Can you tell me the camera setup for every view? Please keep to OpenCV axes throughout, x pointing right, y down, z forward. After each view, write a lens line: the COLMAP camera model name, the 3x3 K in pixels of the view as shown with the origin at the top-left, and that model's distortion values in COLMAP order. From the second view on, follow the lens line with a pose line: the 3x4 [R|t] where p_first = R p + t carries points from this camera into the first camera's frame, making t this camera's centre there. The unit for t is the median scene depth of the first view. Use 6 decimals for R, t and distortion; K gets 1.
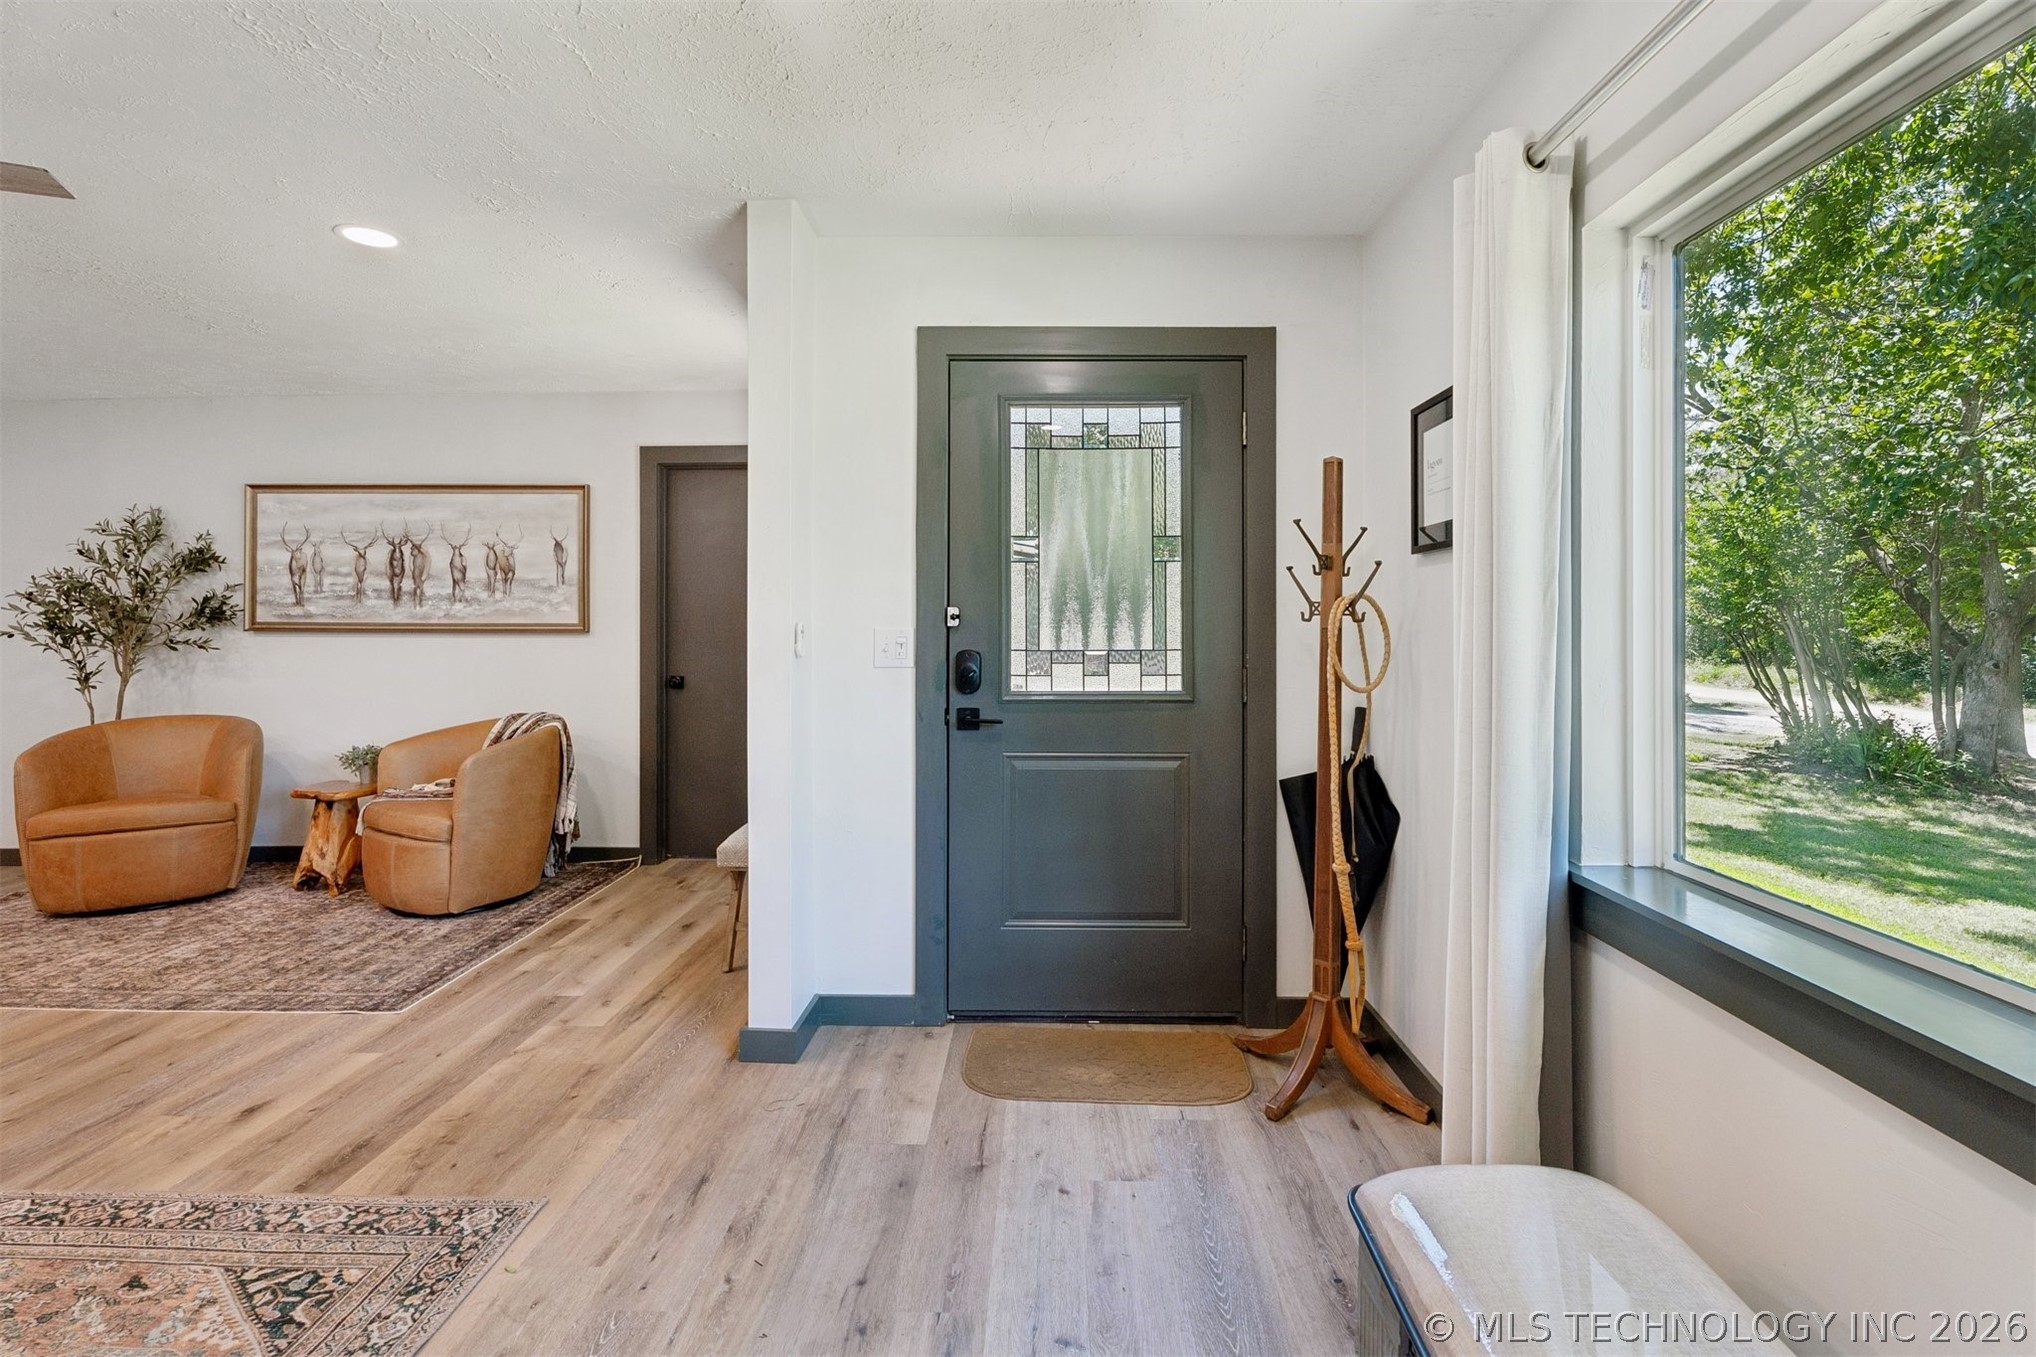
lens RADIAL K [[919.5, 0, 1011.5], [0, 919.5, 614.7], [0, 0, 1]] dist [-0.003046, 0.002492]
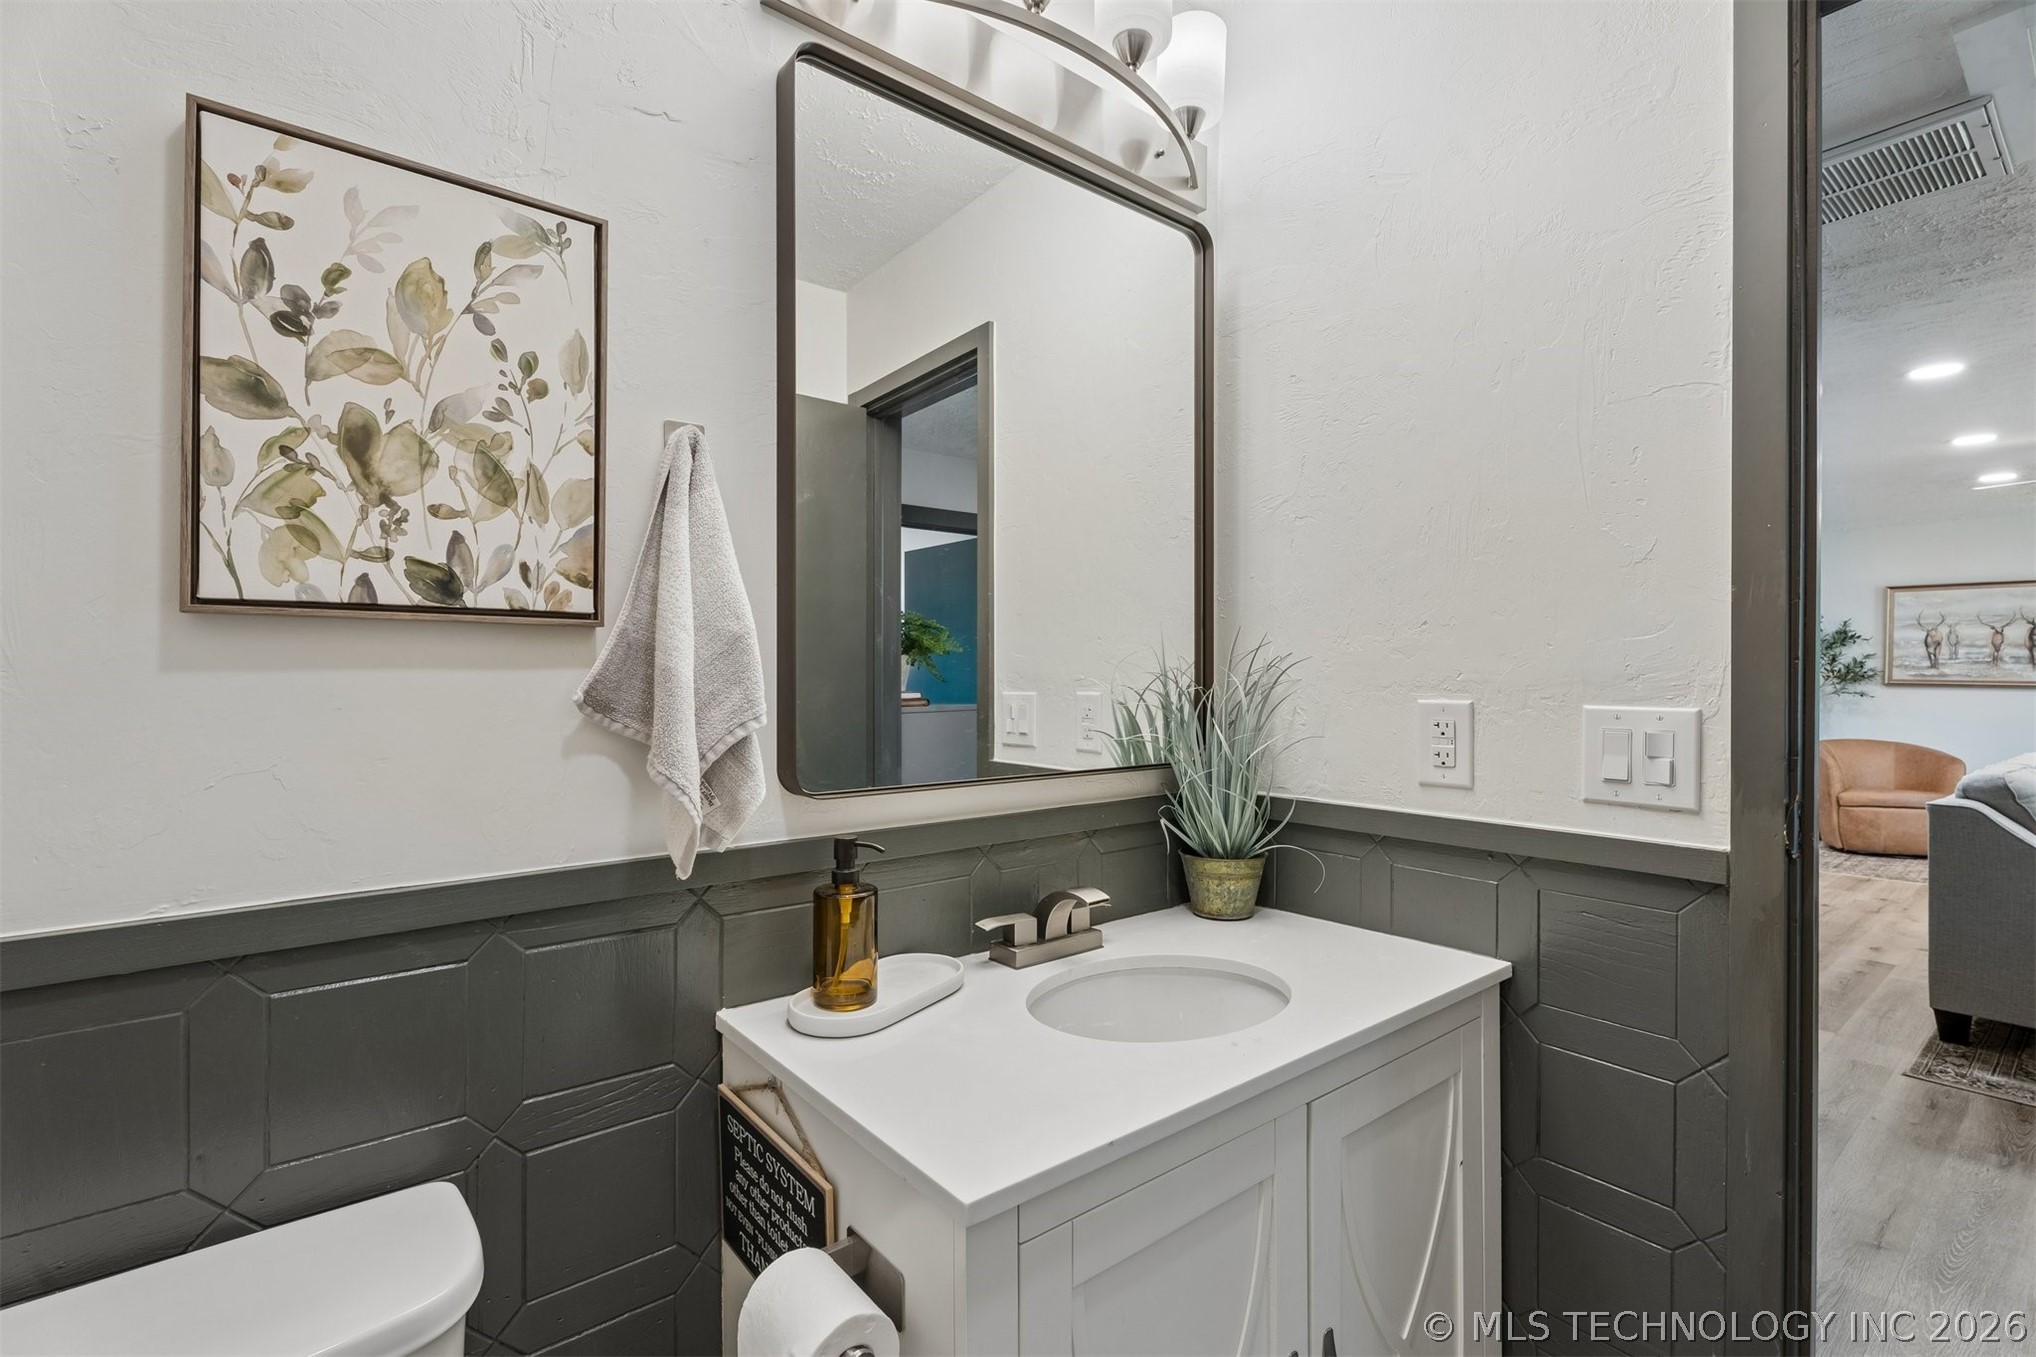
lens RADIAL K [[919.5, 0, 1021.6], [0, 919.5, 680.6], [0, 0, 1]] dist [-0.003046, 0.002492]
pose [[0.646094, 0.012763, -0.763151, -0.619032], [0.001590, 0.999836, 0.018067, -0.019590], [0.763256, -0.012887, 0.645968, -1.062684]]
